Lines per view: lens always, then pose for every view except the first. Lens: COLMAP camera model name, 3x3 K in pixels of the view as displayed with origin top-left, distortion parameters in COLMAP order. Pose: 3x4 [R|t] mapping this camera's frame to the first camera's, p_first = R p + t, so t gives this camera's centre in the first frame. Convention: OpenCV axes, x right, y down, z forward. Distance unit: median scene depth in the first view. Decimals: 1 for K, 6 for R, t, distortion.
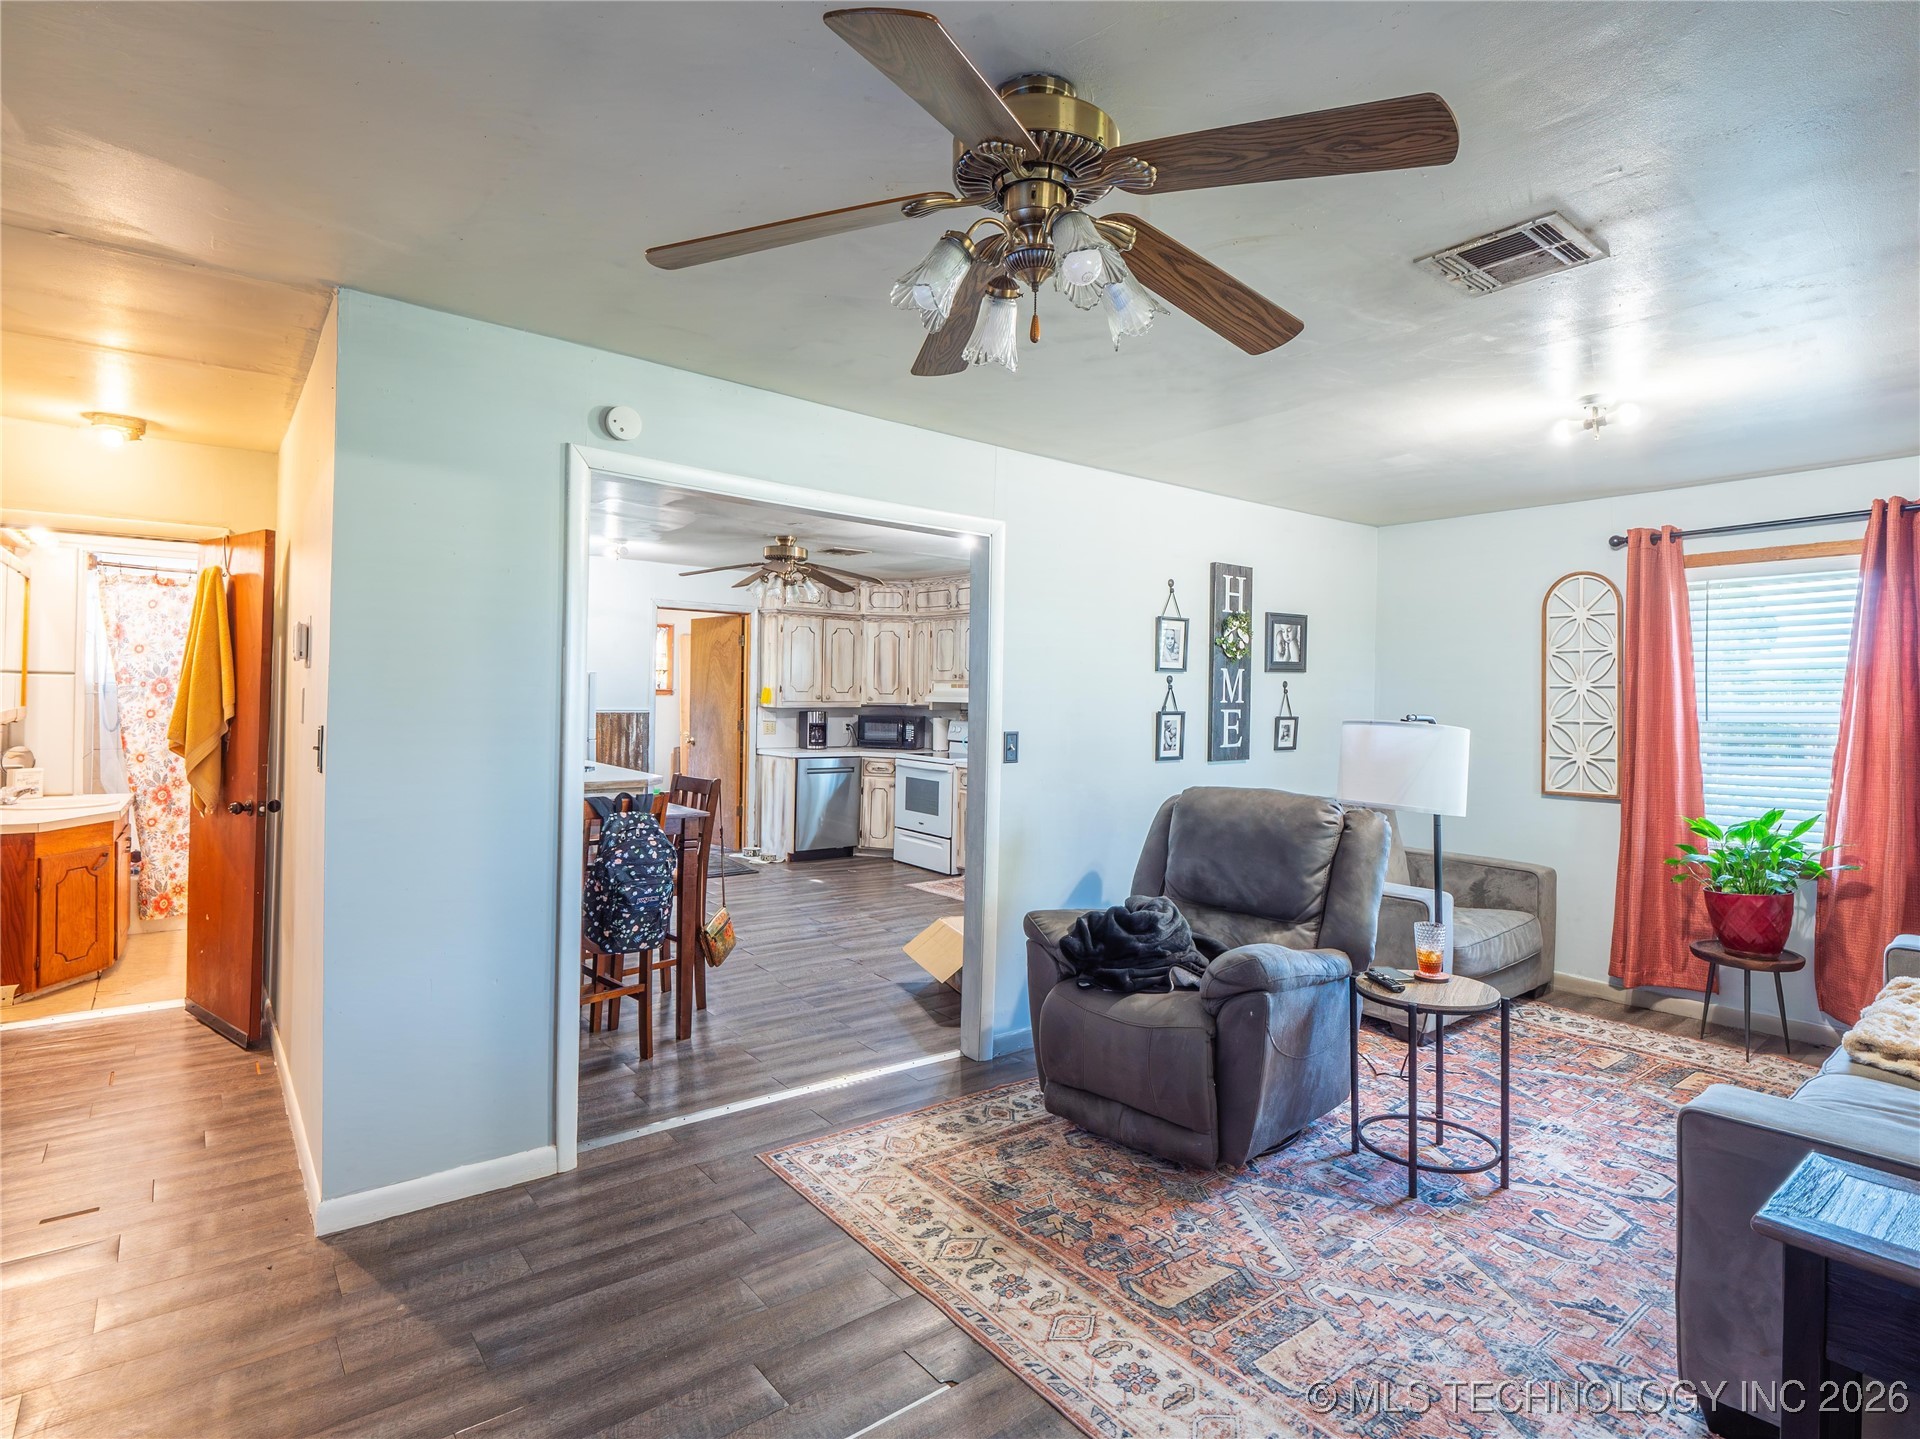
lens RADIAL K [[988.3, 0, 979.5], [0, 988.3, 695.2], [0, 0, 1]] dist [-0.007455, -0.002838]
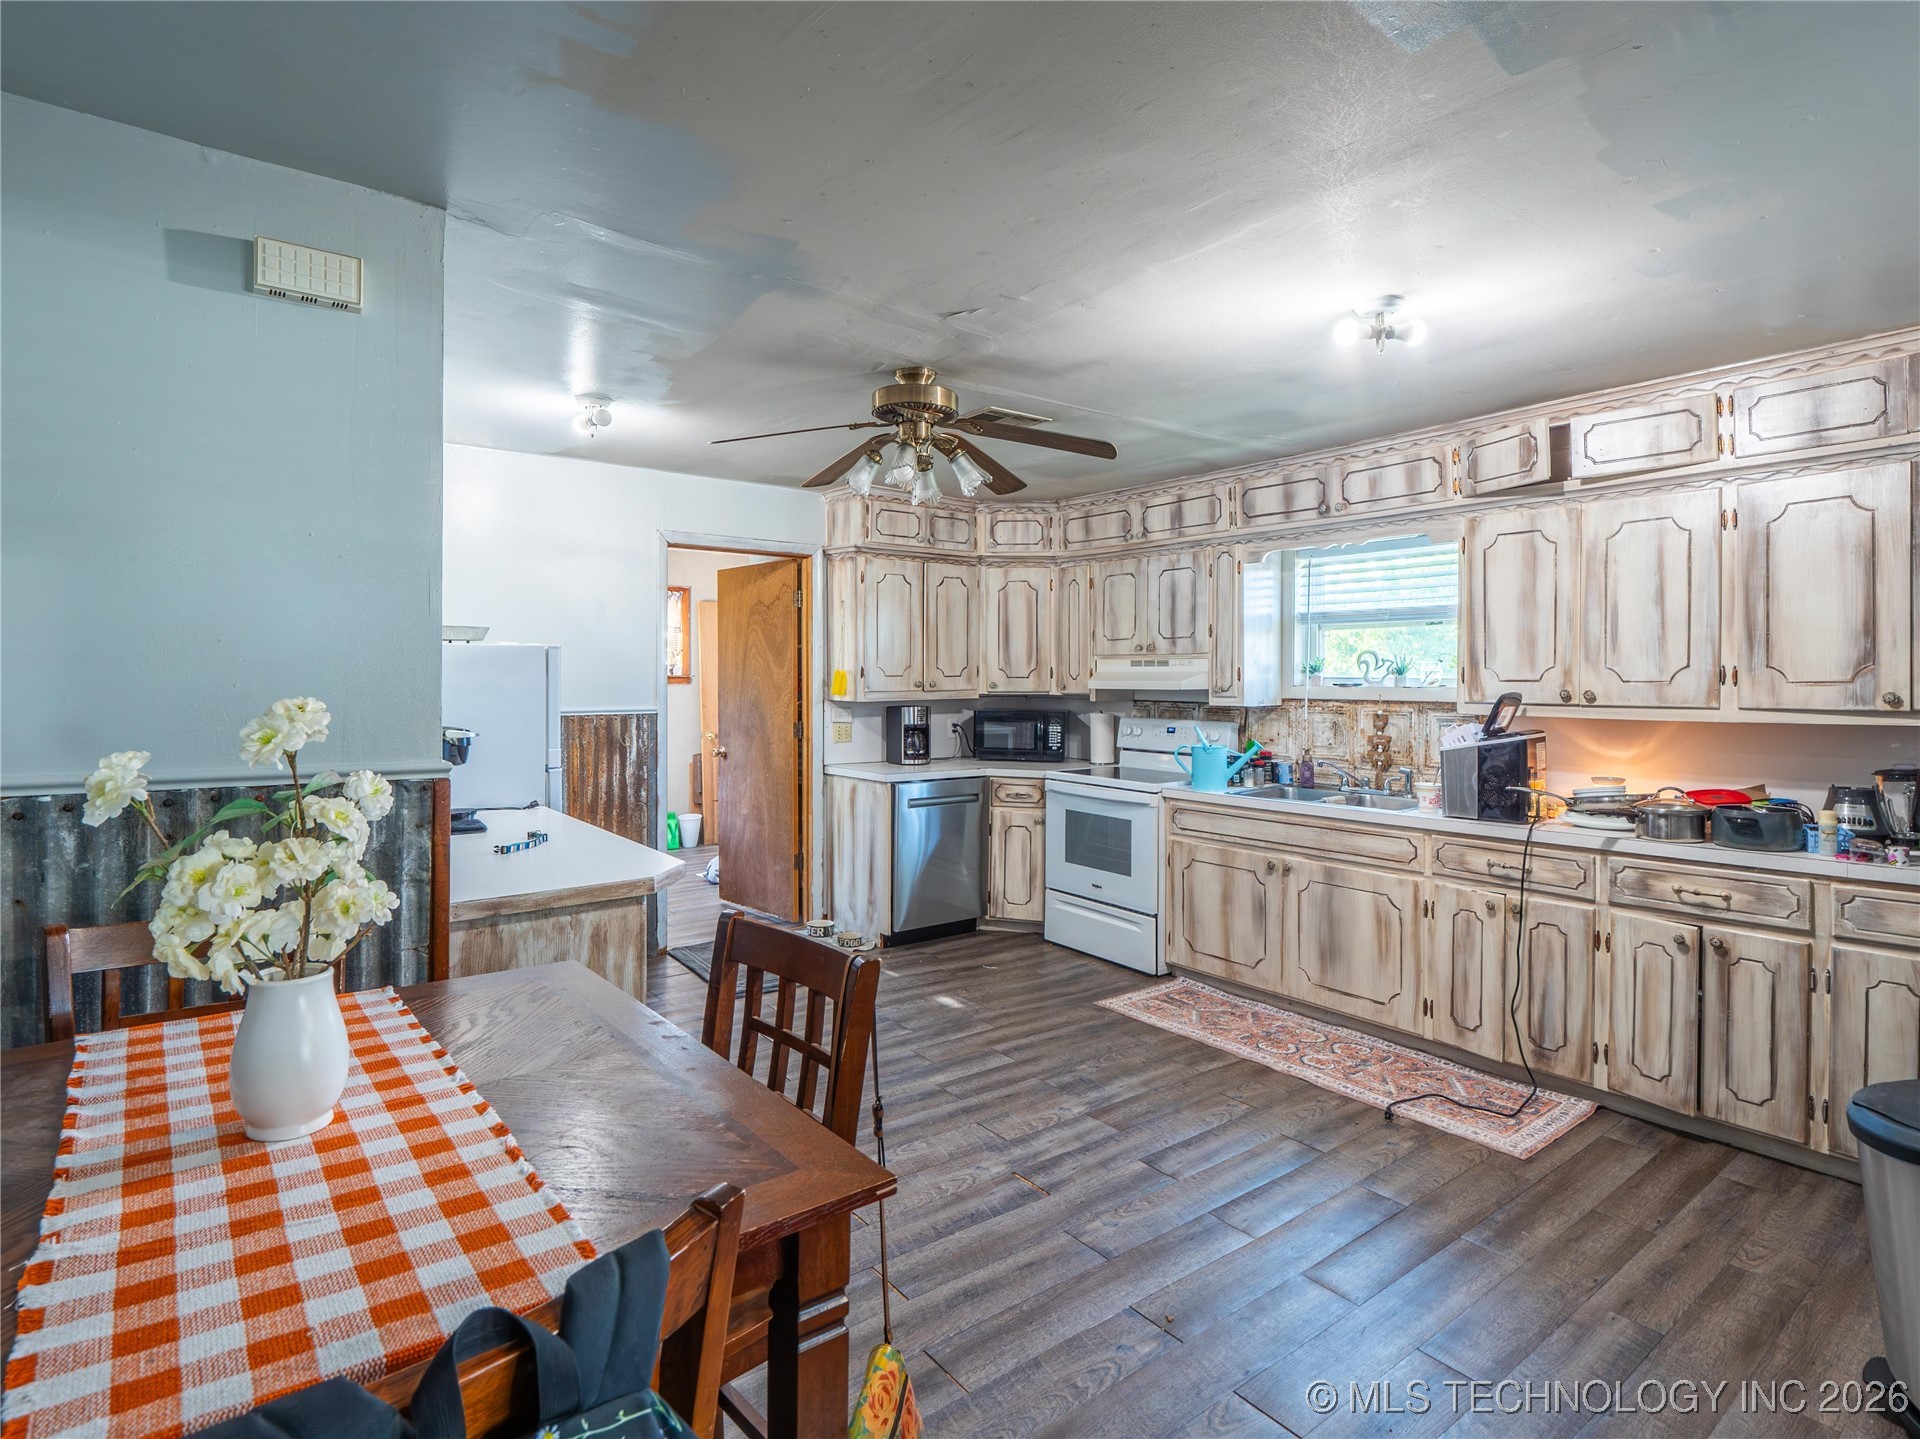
lens RADIAL K [[971.9, 0, 953.3], [0, 971.9, 684.9], [0, 0, 1]] dist [-0.005786, -0.002124]
pose [[0.999401, -0.015033, -0.031183, -0.120444], [0.015263, 0.999858, 0.007150, -0.001701], [0.031071, -0.007622, 0.999488, 0.368634]]
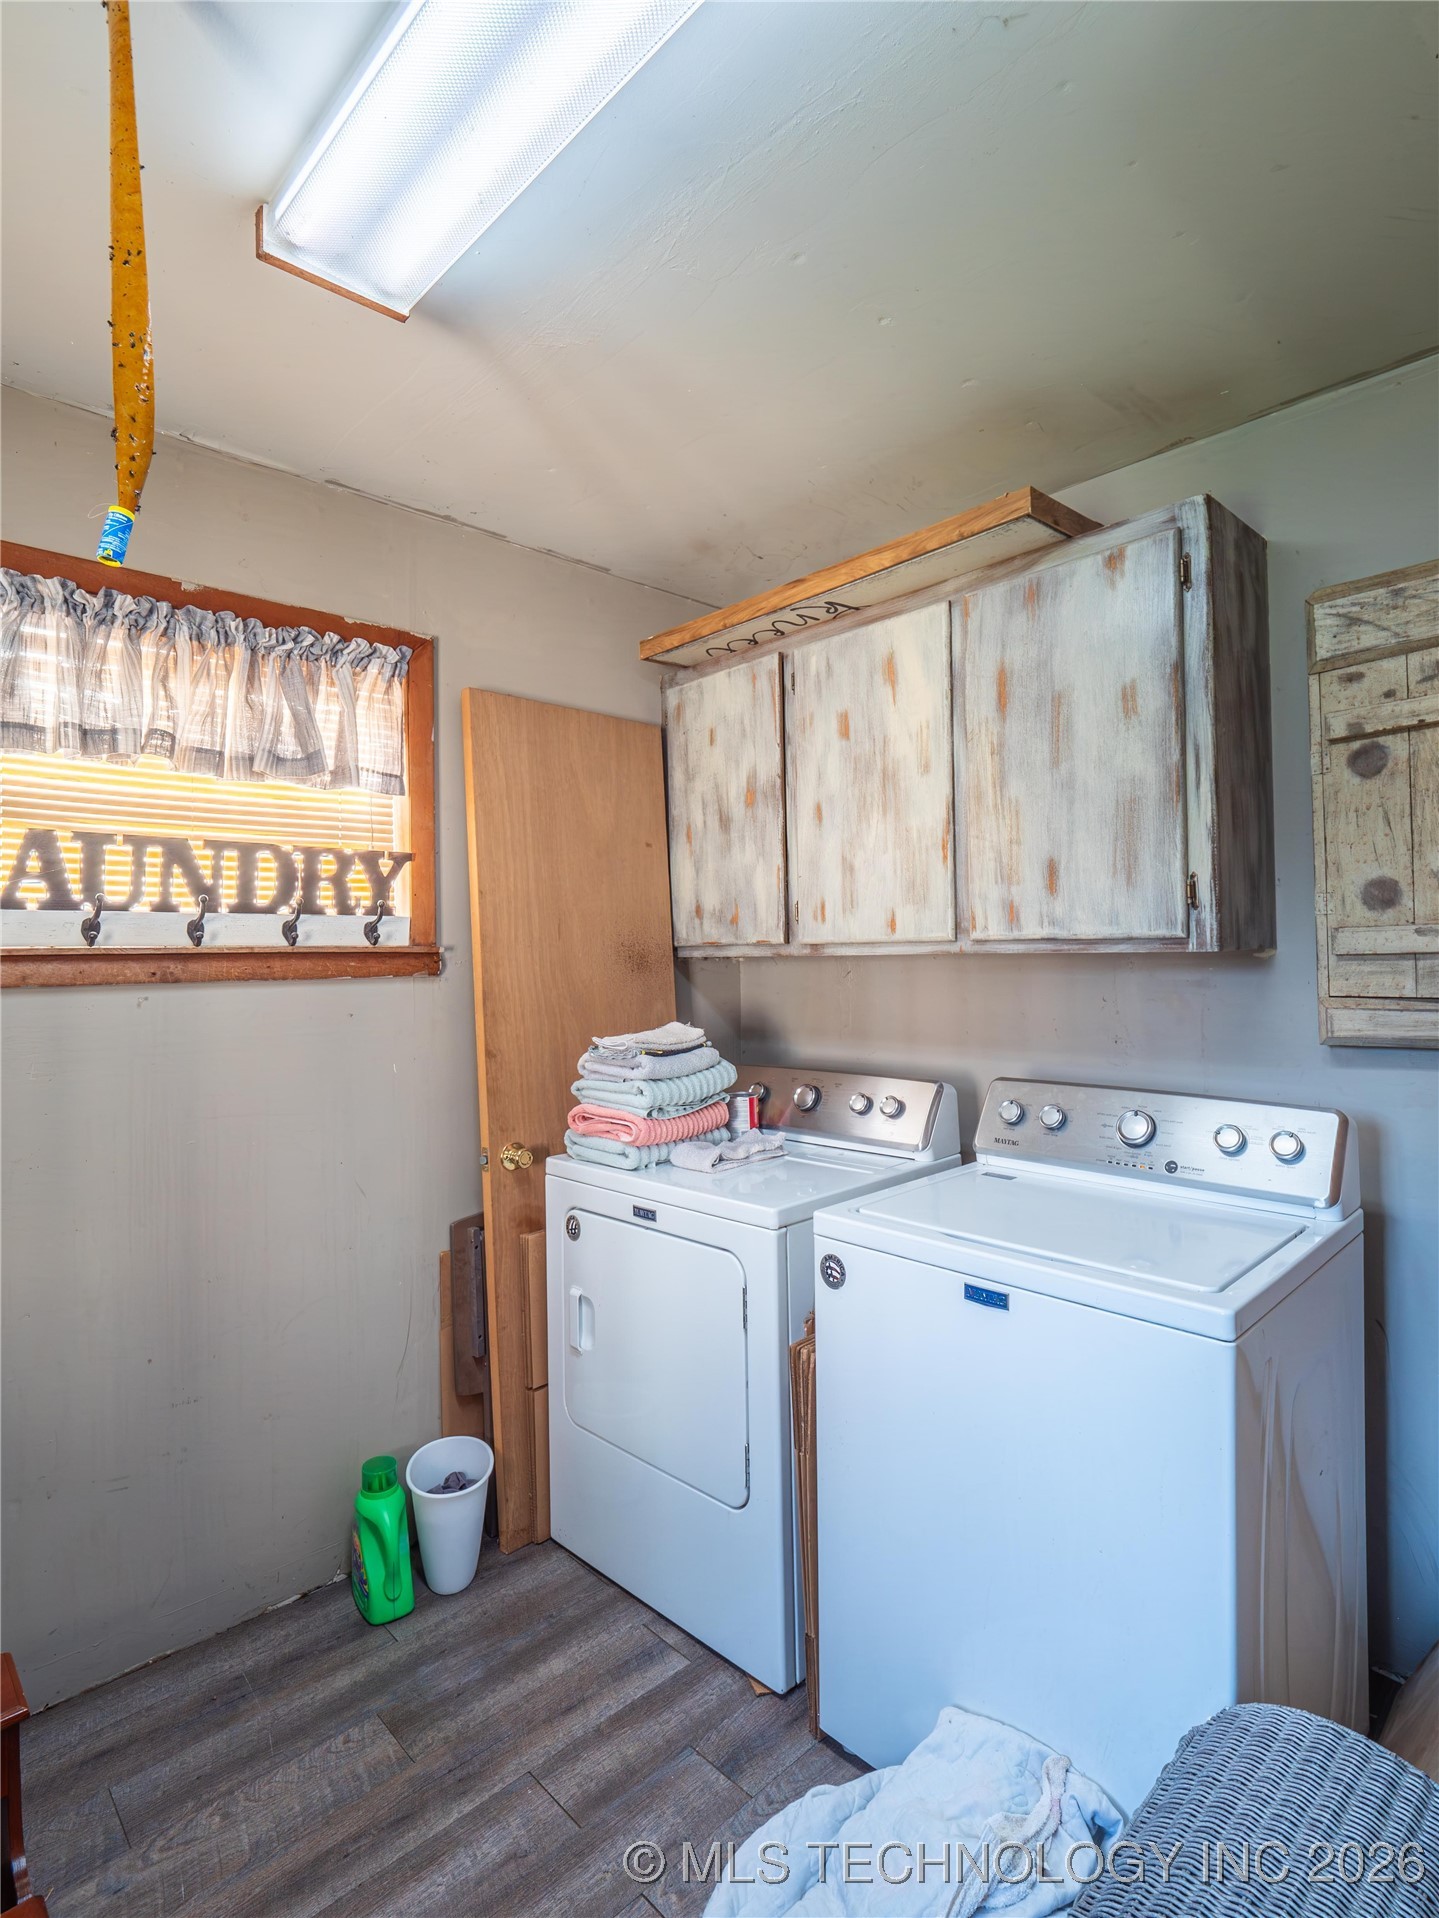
lens RADIAL K [[970.9, 0, 719.5], [0, 970.9, 959.0], [0, 0, 1]] dist [-0.005786, -0.002124]
pose [[0.994085, -0.027448, 0.105083, -0.354333], [0.028428, 0.999565, -0.007844, -0.000340], [-0.104822, 0.010785, 0.994433, 1.024074]]
